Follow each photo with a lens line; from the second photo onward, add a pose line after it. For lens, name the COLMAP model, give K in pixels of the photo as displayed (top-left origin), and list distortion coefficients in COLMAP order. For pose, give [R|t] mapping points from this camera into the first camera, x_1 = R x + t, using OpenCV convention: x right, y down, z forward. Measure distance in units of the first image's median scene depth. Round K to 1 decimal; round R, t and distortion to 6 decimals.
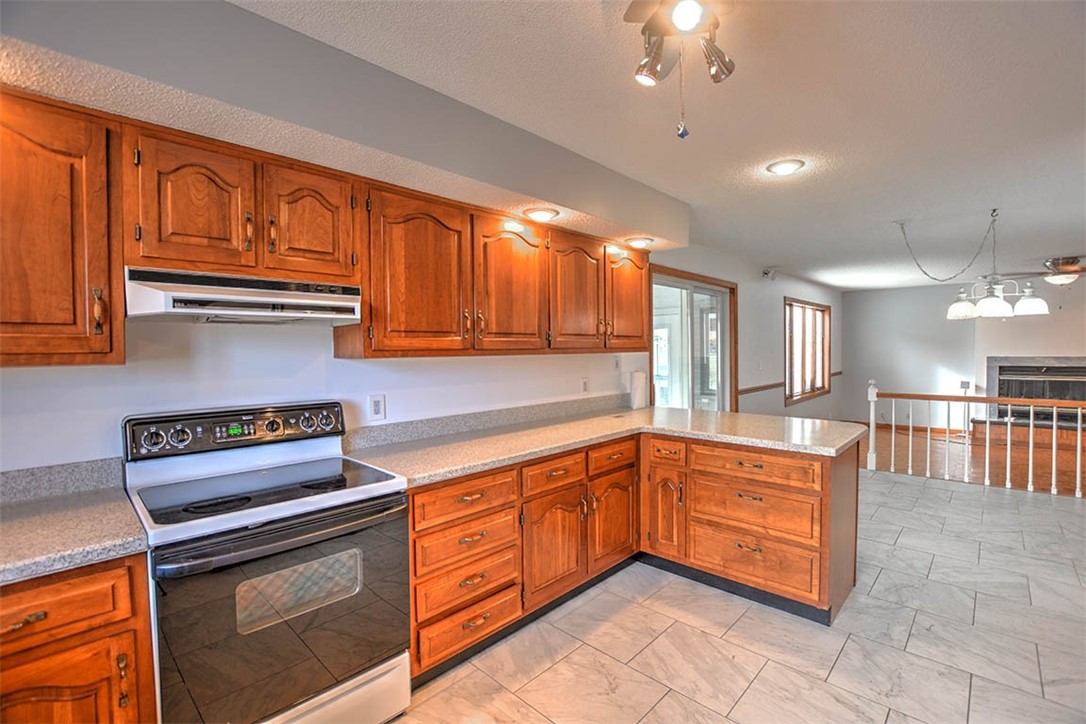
lens RADIAL K [[480.9, 0, 564.3], [0, 480.9, 360.0], [0, 0, 1]] dist [-0.022356, 0.001127]
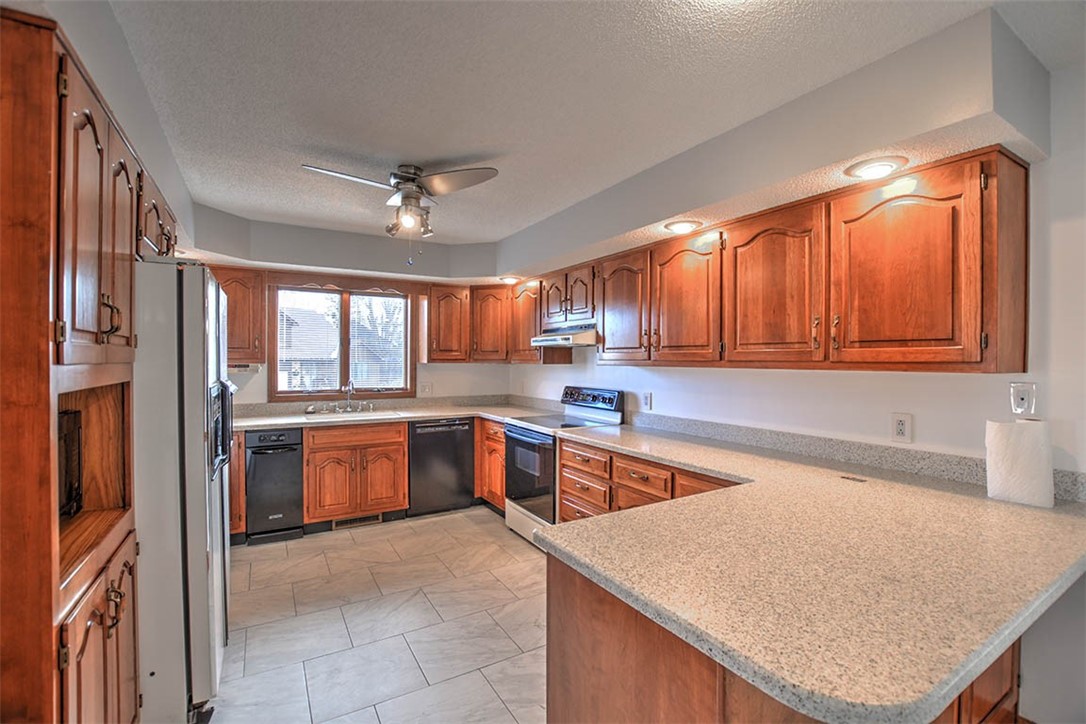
lens RADIAL K [[480.9, 0, 541.1], [0, 480.9, 363.4], [0, 0, 1]] dist [-0.022356, 0.001127]
pose [[-0.289246, 0.011052, -0.957191, 0.982793], [-0.028462, 0.999392, 0.020140, -0.030437], [0.956831, 0.033069, -0.288756, 1.006179]]
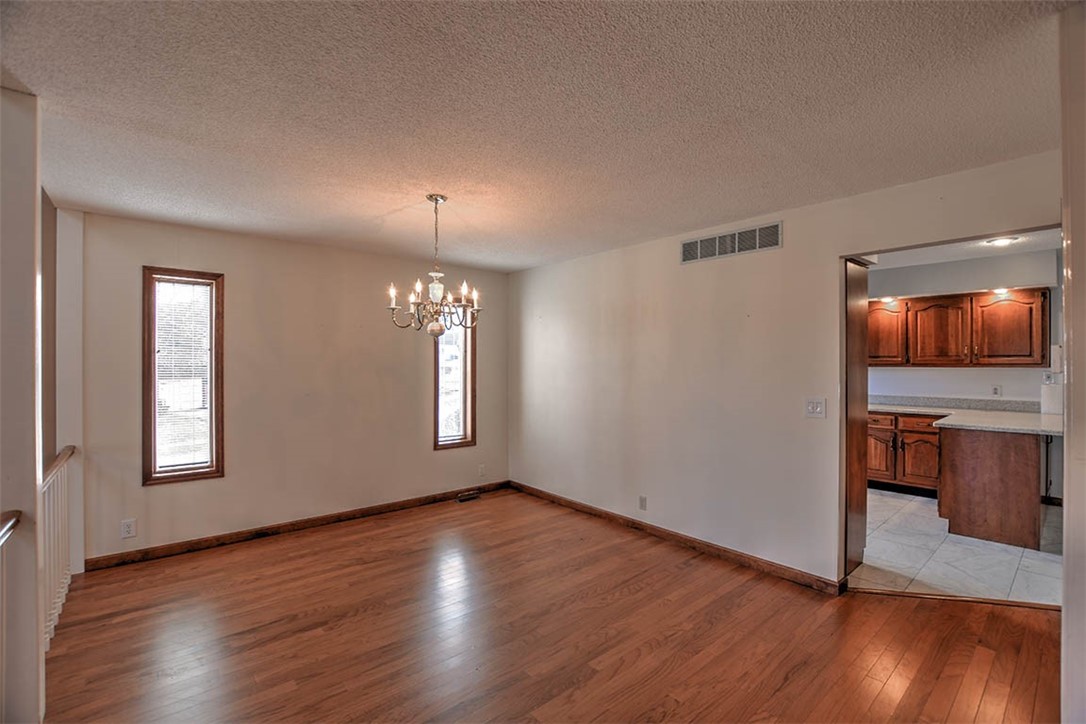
lens RADIAL K [[480.9, 0, 546.9], [0, 480.9, 361.2], [0, 0, 1]] dist [-0.022356, 0.001127]
pose [[-0.119823, 0.002927, -0.992791, 2.127265], [-0.024822, 0.999674, 0.005943, -0.011429], [0.992485, 0.025356, -0.119711, -0.191867]]
